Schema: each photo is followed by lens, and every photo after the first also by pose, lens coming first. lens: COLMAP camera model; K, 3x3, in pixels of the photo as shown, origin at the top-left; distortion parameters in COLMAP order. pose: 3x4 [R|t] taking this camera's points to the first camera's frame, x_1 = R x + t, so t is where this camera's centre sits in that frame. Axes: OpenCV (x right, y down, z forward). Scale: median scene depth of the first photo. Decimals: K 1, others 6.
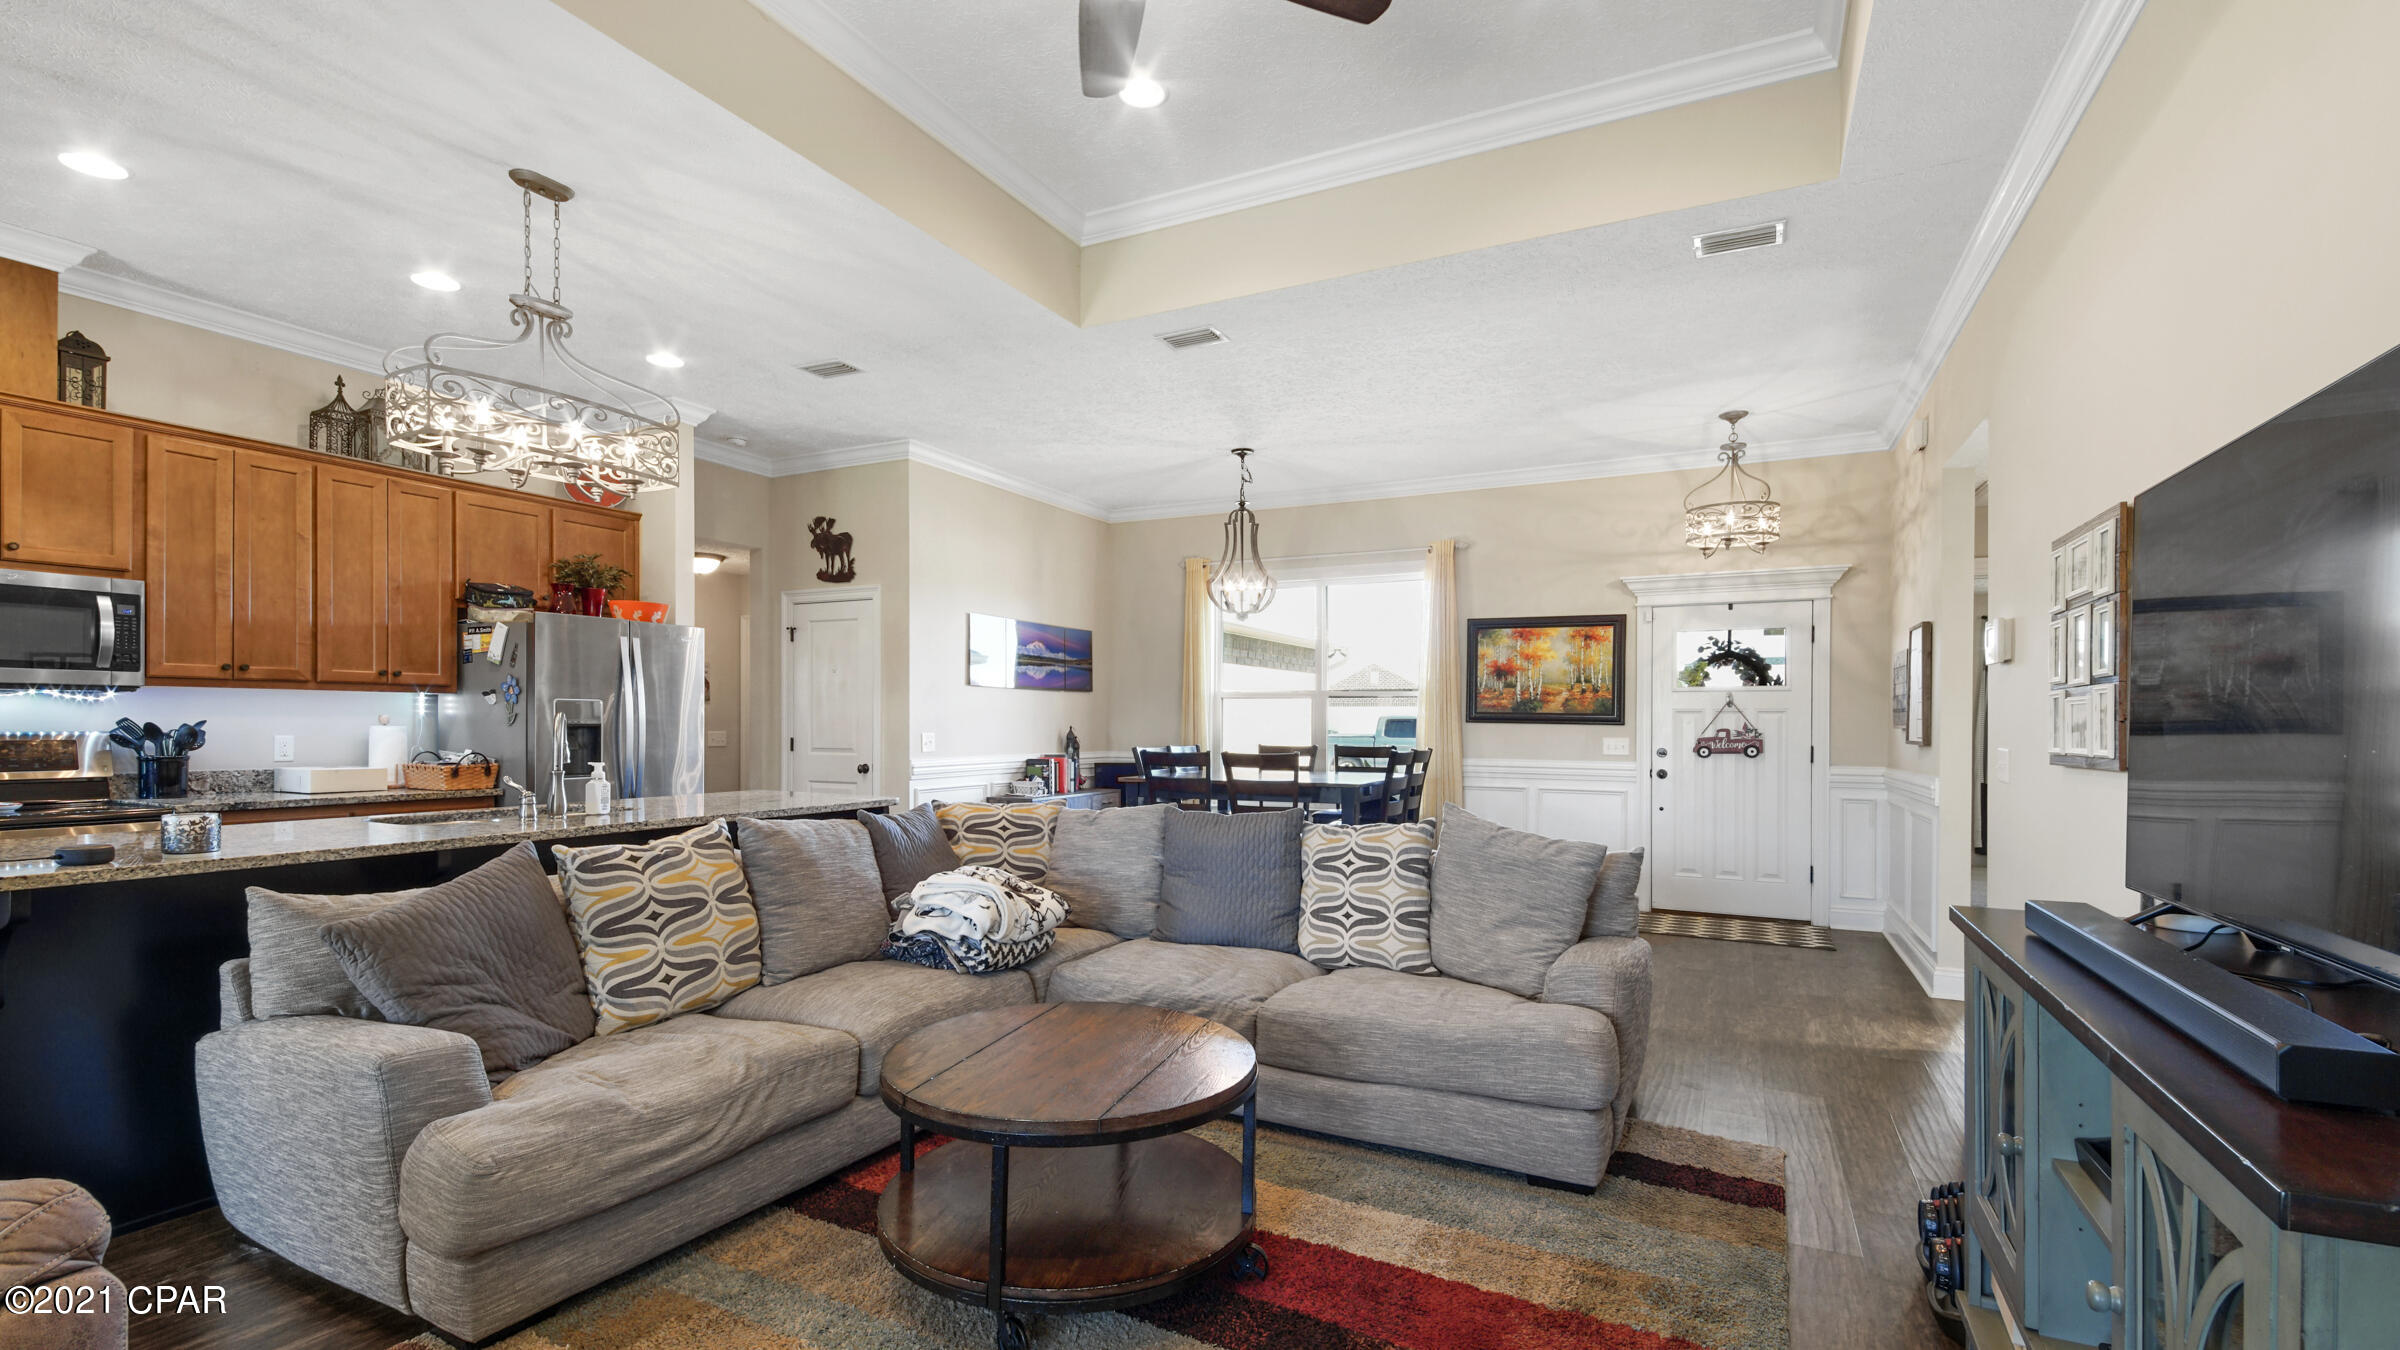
lens RADIAL K [[1066.0, 0, 1193.8], [0, 1066.0, 685.1], [0, 0, 1]] dist [0.056725, -0.029576]
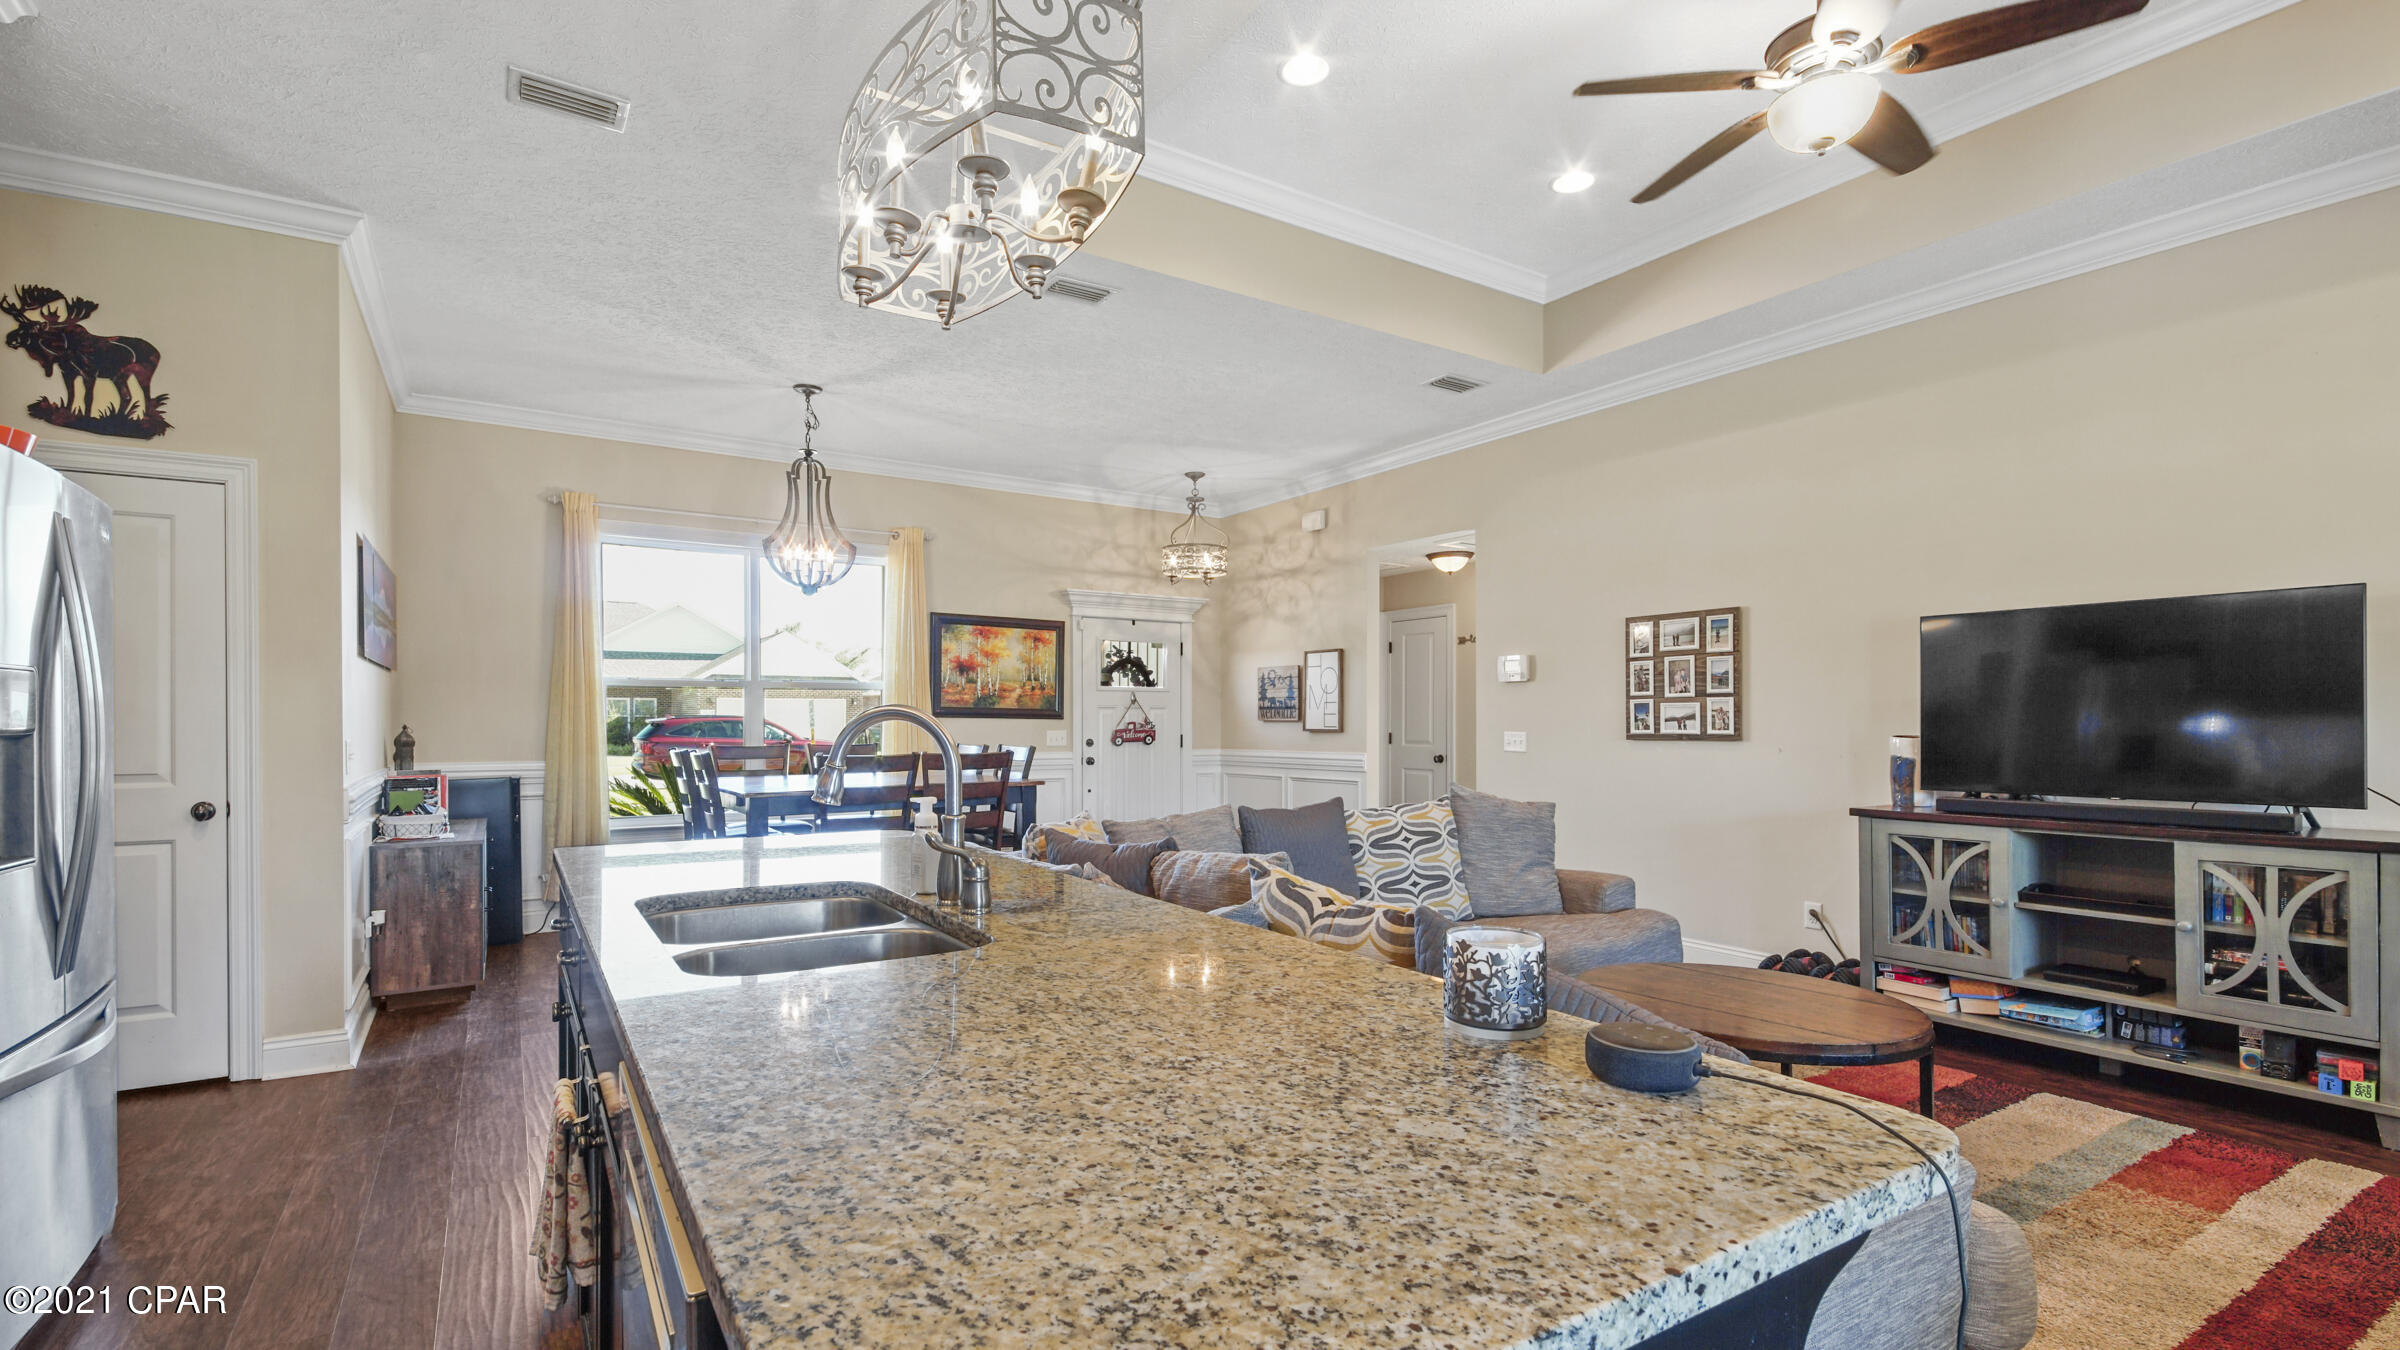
lens RADIAL K [[1066.0, 0, 1193.8], [0, 1066.0, 685.1], [0, 0, 1]] dist [0.056725, -0.029576]
pose [[0.506316, 0.023584, 0.862025, -0.511517], [-0.028672, 0.999534, -0.010505, 0.009376], [-0.861871, -0.019397, 0.506756, 0.321159]]
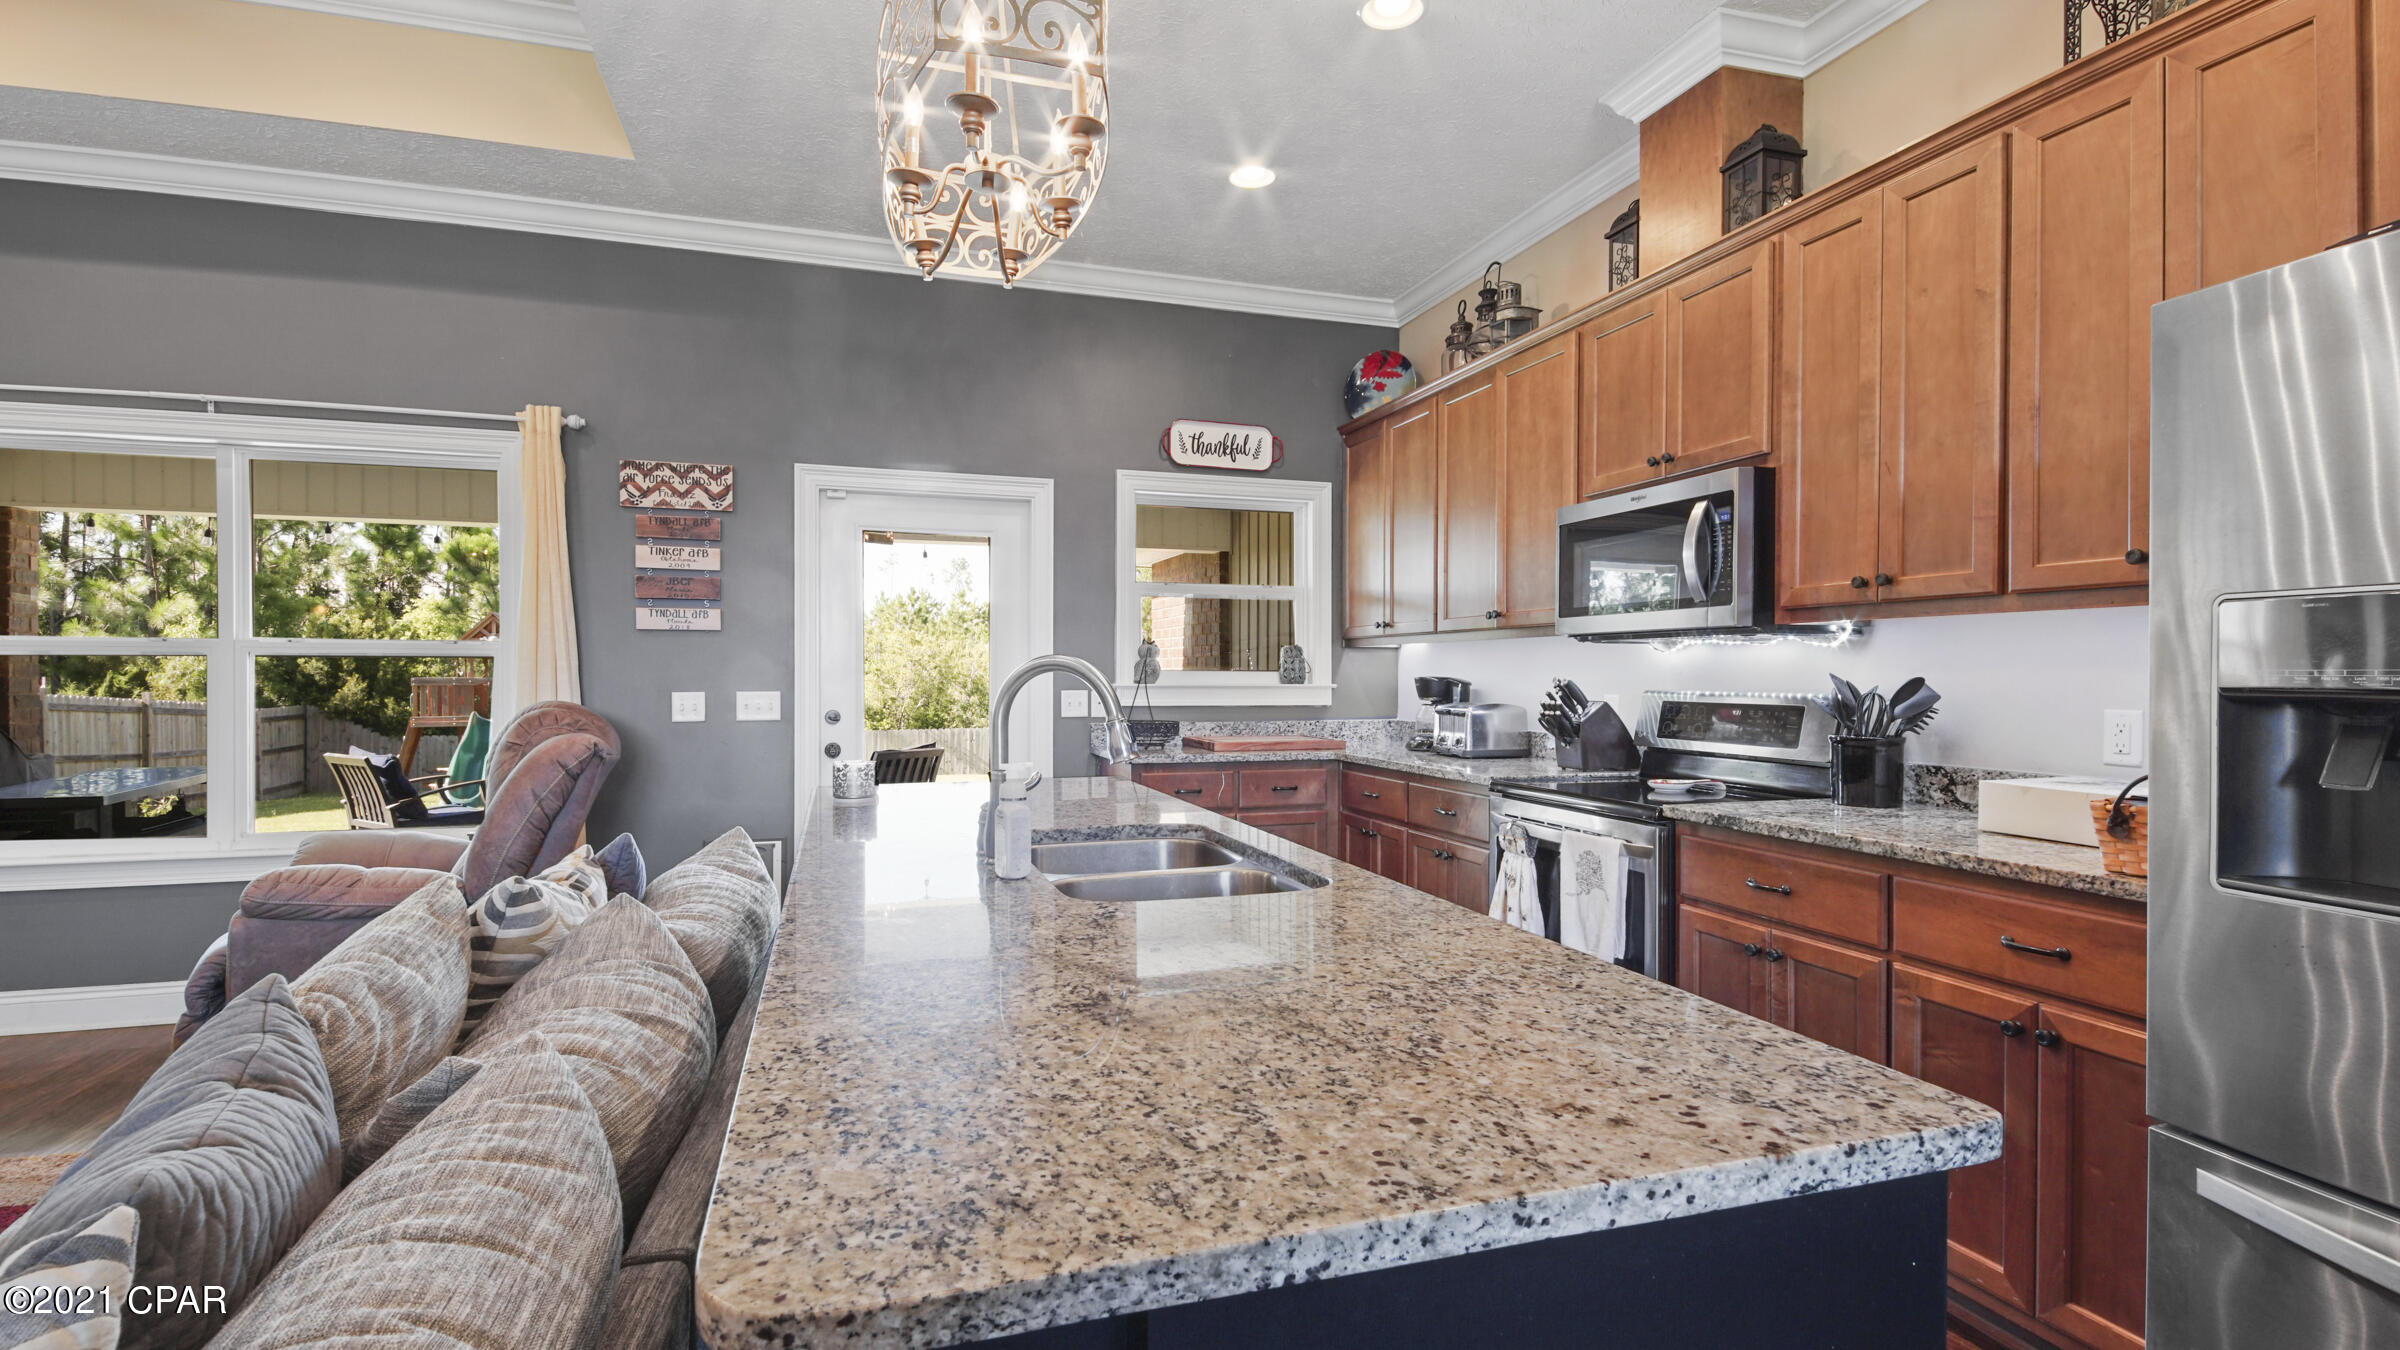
lens RADIAL K [[1066.0, 0, 1193.8], [0, 1066.0, 685.1], [0, 0, 1]] dist [0.056725, -0.029576]
pose [[-0.718005, 0.000217, -0.696038, -0.156627], [0.021101, 0.999547, -0.021455, 0.026023], [0.695718, -0.030092, -0.717685, 0.738252]]
